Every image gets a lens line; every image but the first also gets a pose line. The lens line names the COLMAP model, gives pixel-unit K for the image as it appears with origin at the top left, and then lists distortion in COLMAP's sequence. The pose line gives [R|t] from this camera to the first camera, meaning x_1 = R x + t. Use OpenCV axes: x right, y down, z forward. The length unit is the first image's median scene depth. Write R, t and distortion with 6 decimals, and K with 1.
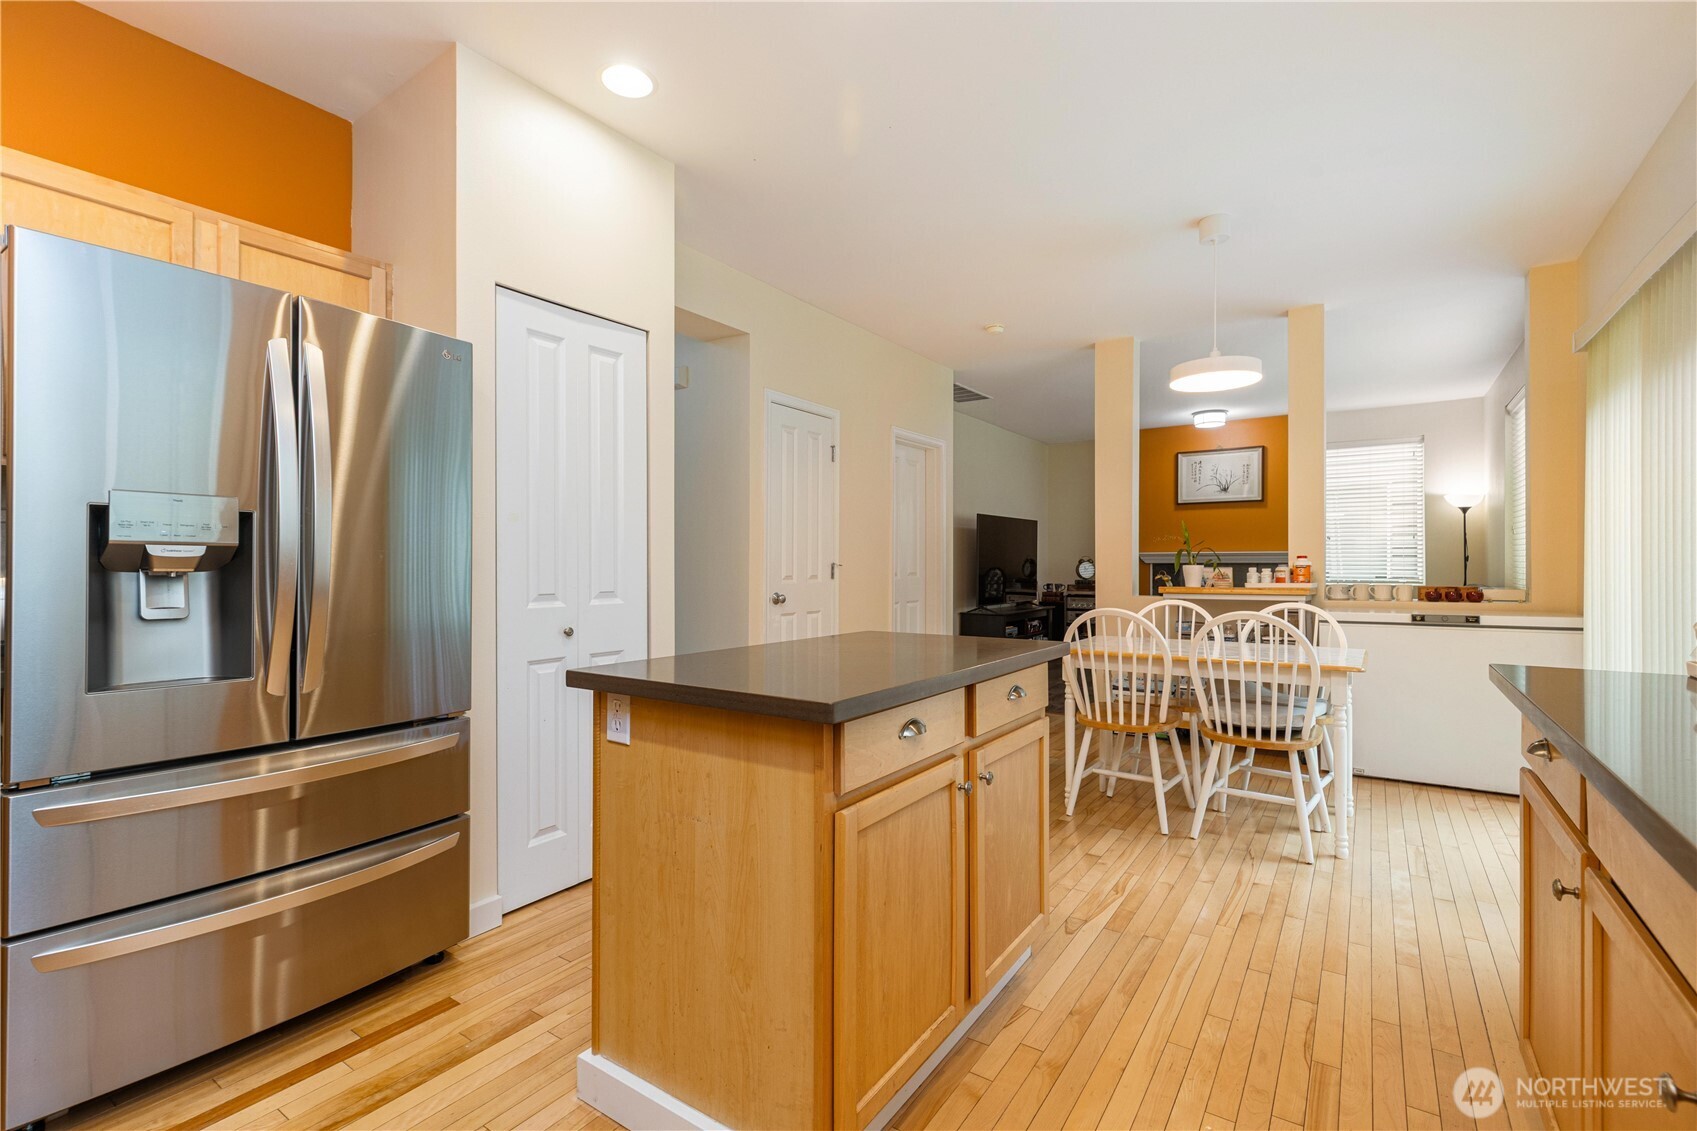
lens RADIAL K [[767.2, 0, 838.7], [0, 767.2, 563.9], [0, 0, 1]] dist [0.027252, -0.000154]
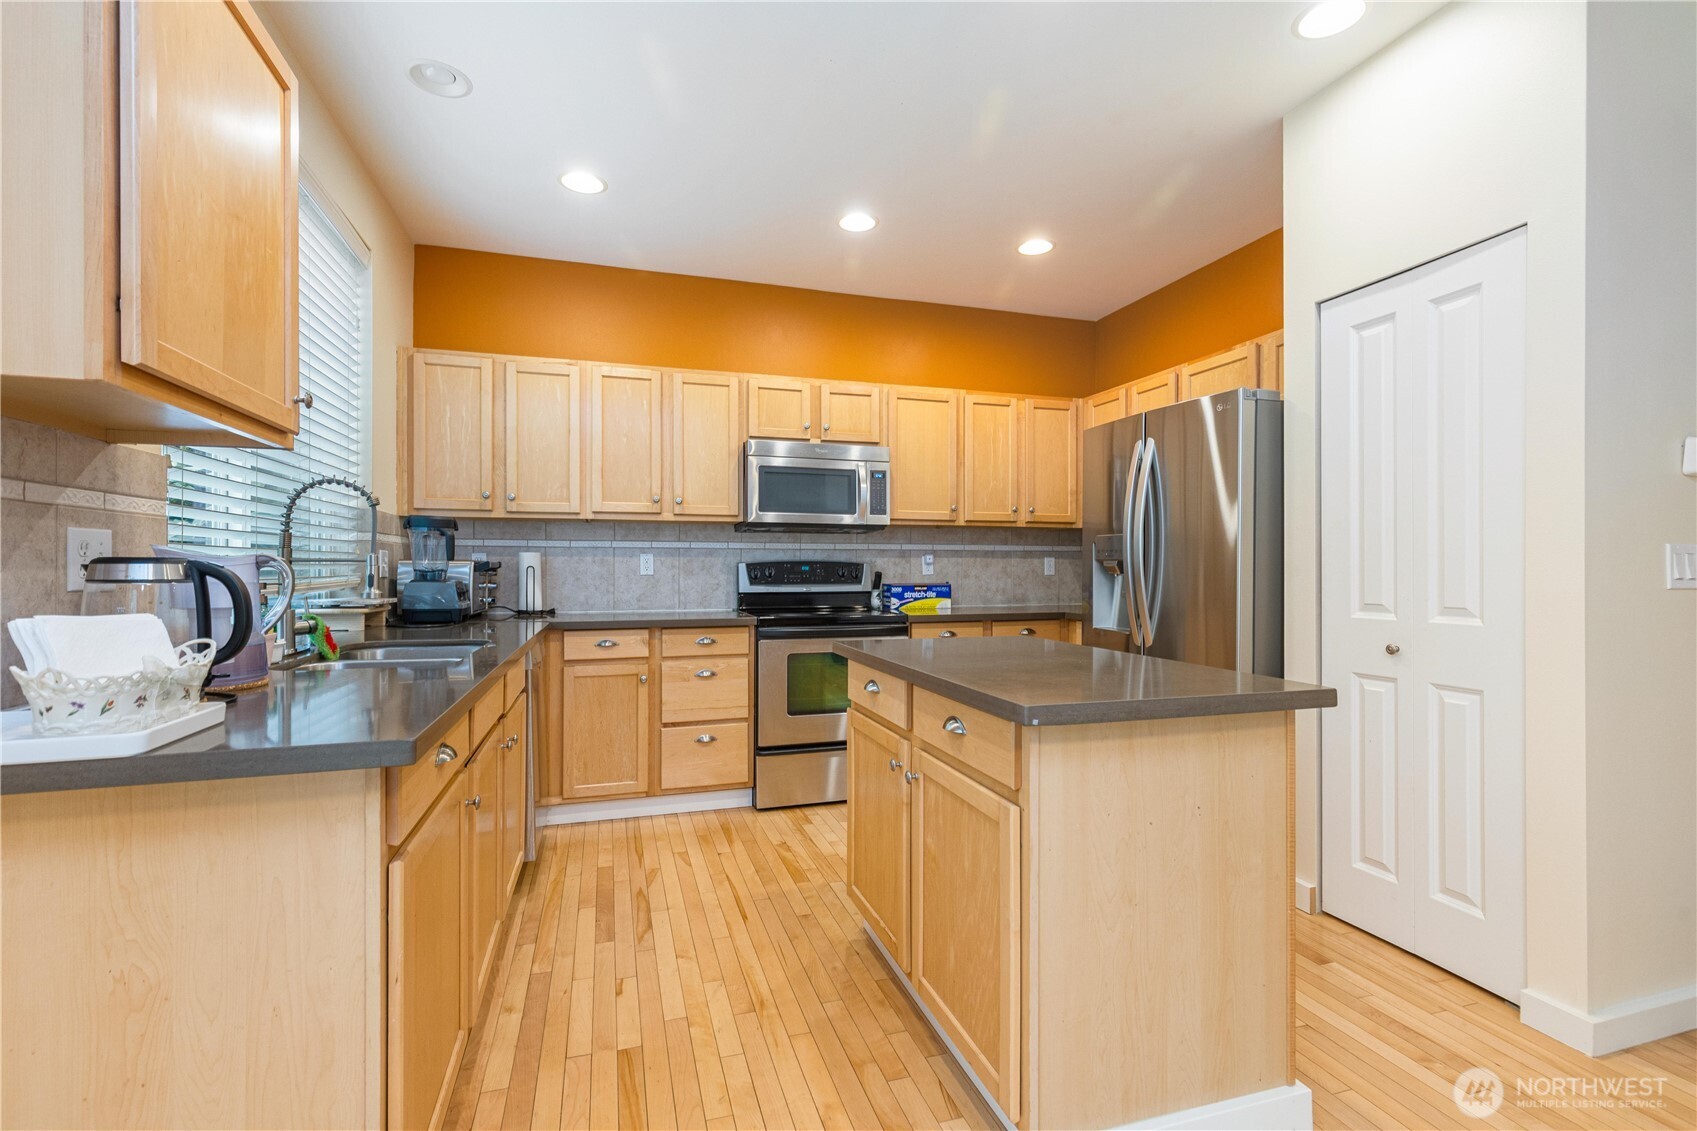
lens RADIAL K [[764.0, 0, 848.5], [0, 764.0, 565.5], [0, 0, 1]] dist [0.004721, -0.000268]
pose [[-0.607948, -0.003195, -0.793971, 0.723194], [-0.000883, 0.999994, -0.003348, -0.002823], [0.793977, -0.001334, -0.607947, 1.063523]]
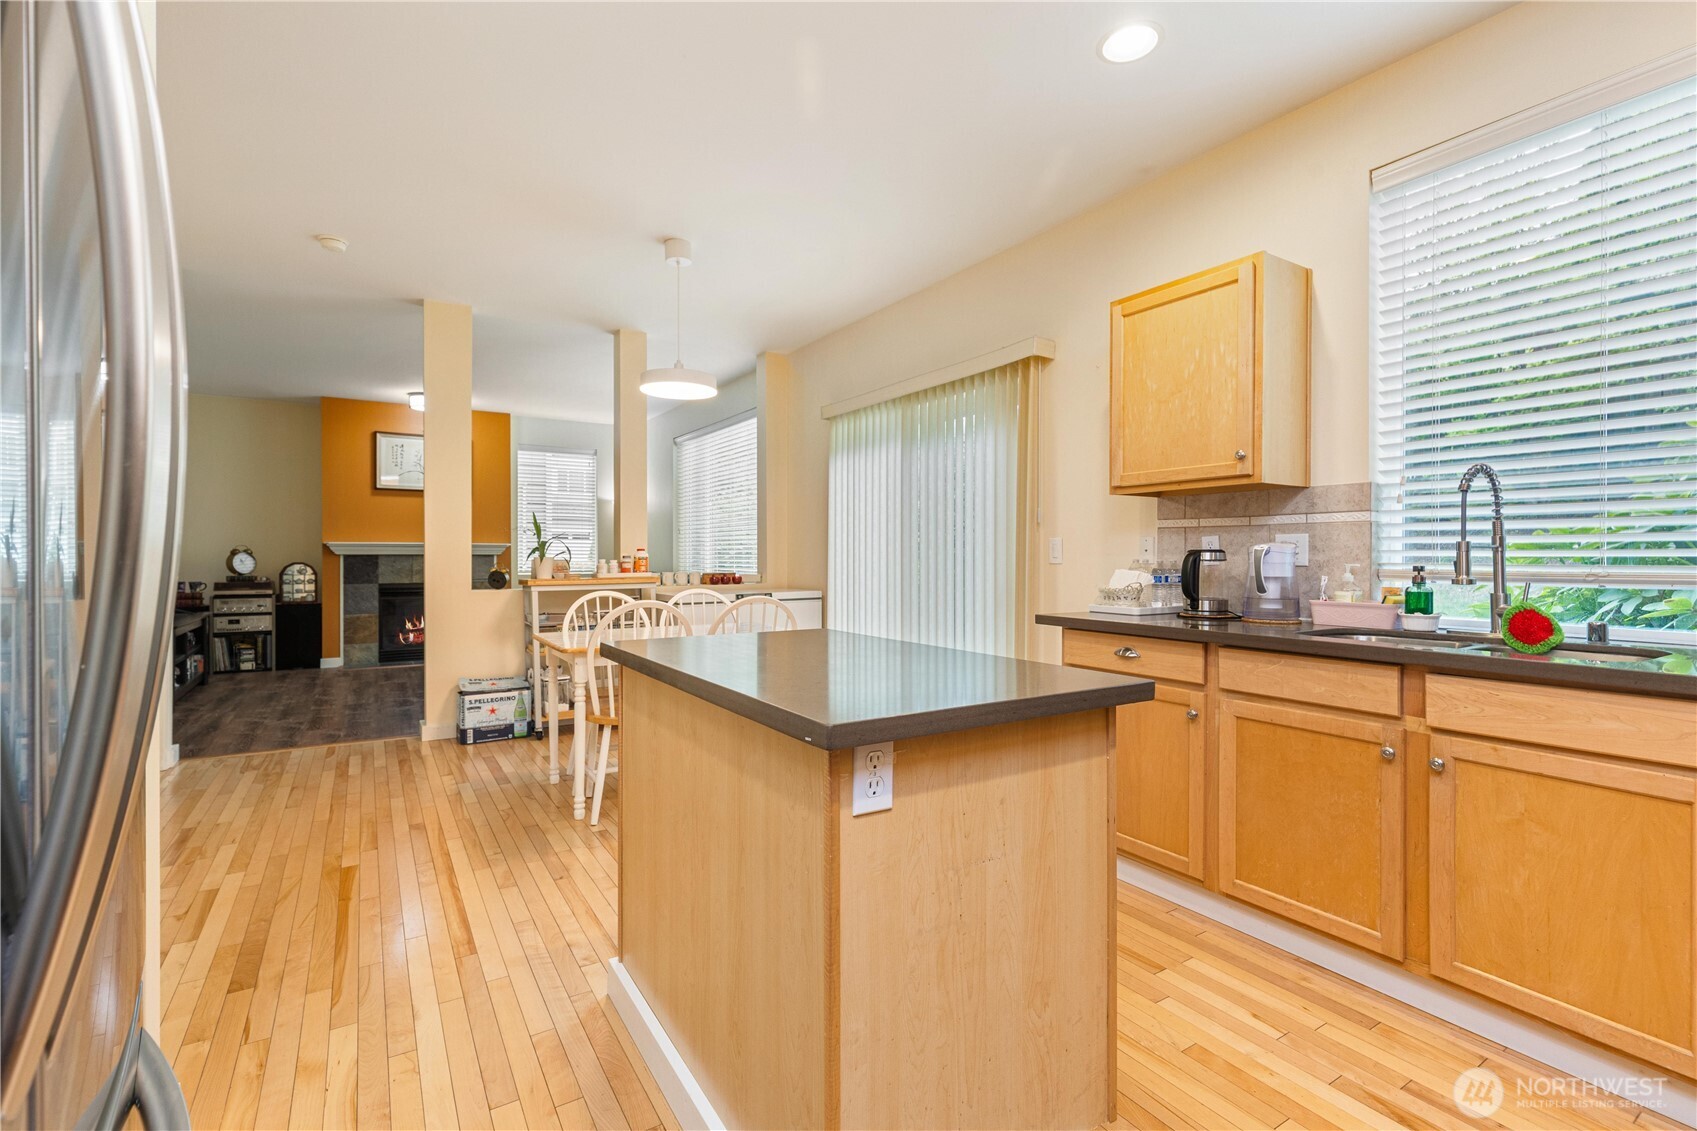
lens RADIAL K [[773.7, 0, 847.5], [0, 773.7, 559.0], [0, 0, 1]] dist [0.003790, -0.000554]
pose [[0.390756, -0.002841, 0.920490, -0.584250], [-0.001017, 0.999993, 0.003518, 0.000751], [-0.920494, -0.002311, 0.390751, 0.465820]]
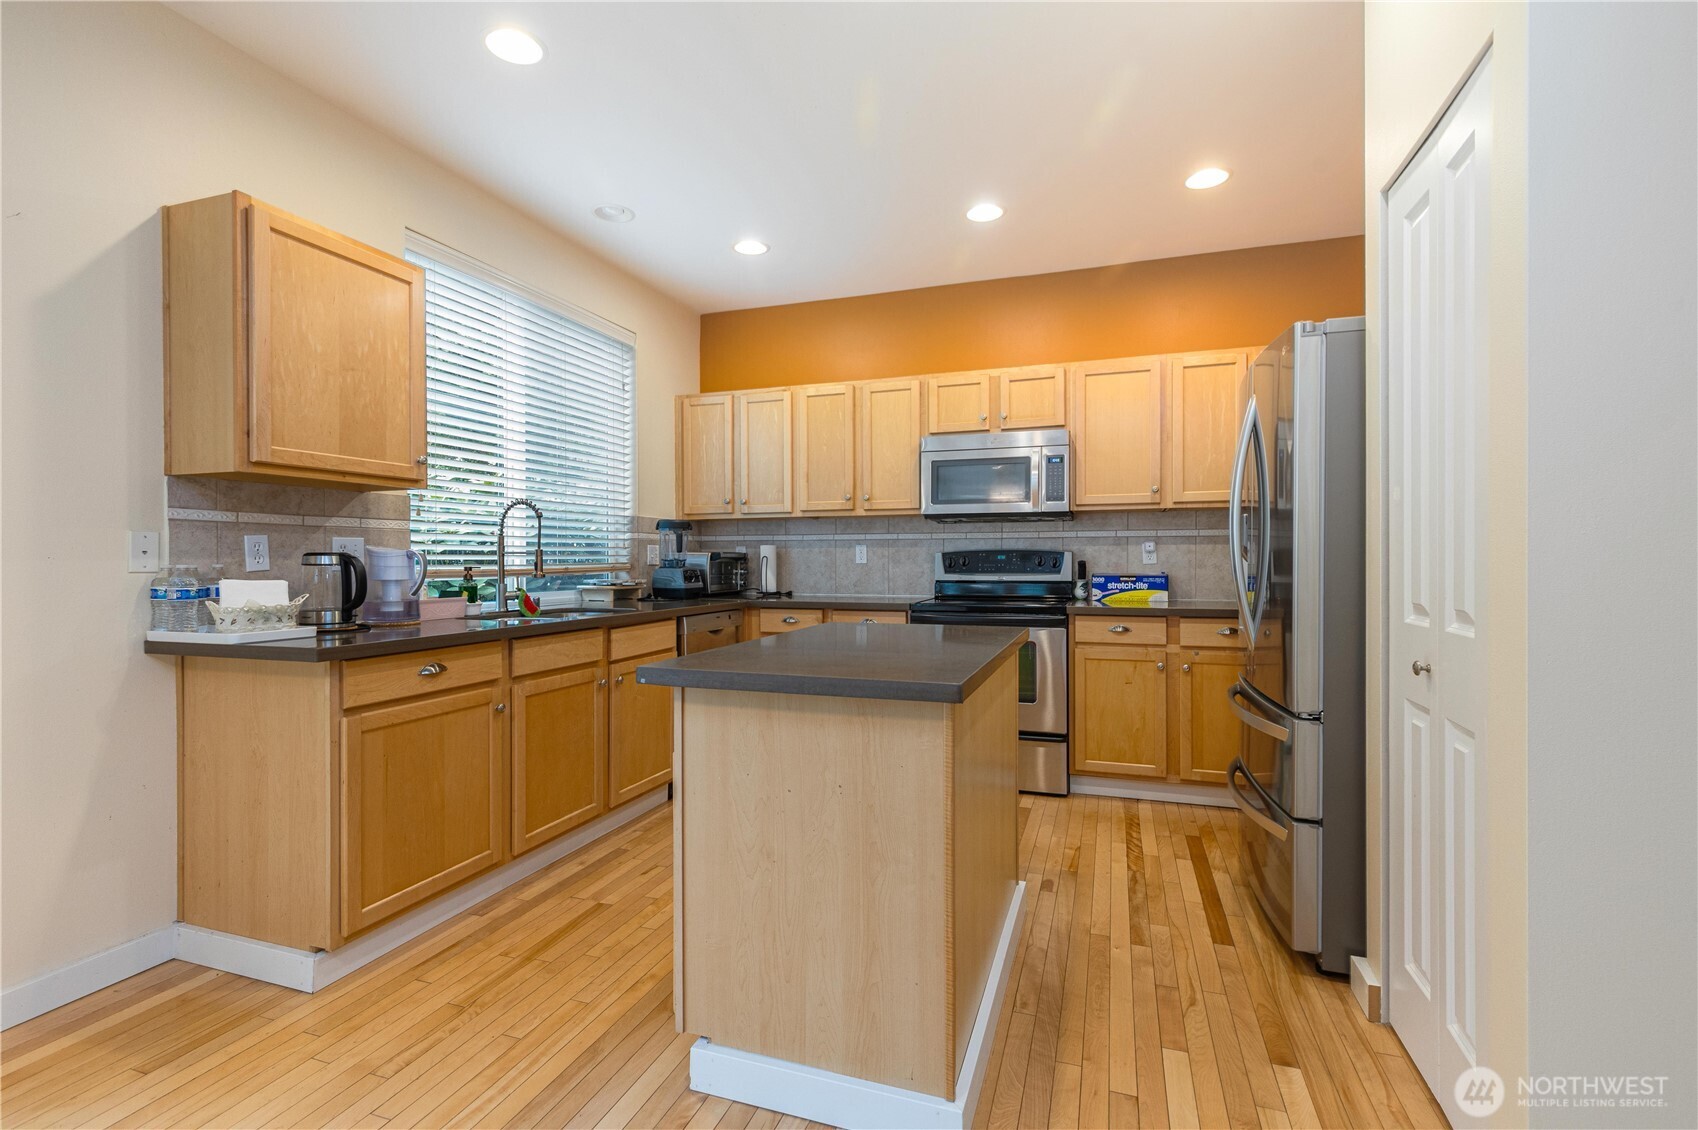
lens RADIAL K [[774.1, 0, 848.0], [0, 774.1, 558.5], [0, 0, 1]] dist [0.003790, -0.000554]
pose [[-0.960908, 0.002158, -0.276861, 0.265035], [0.002224, 0.999998, 0.000076, -0.000510], [0.276860, -0.000542, -0.960910, 1.505233]]
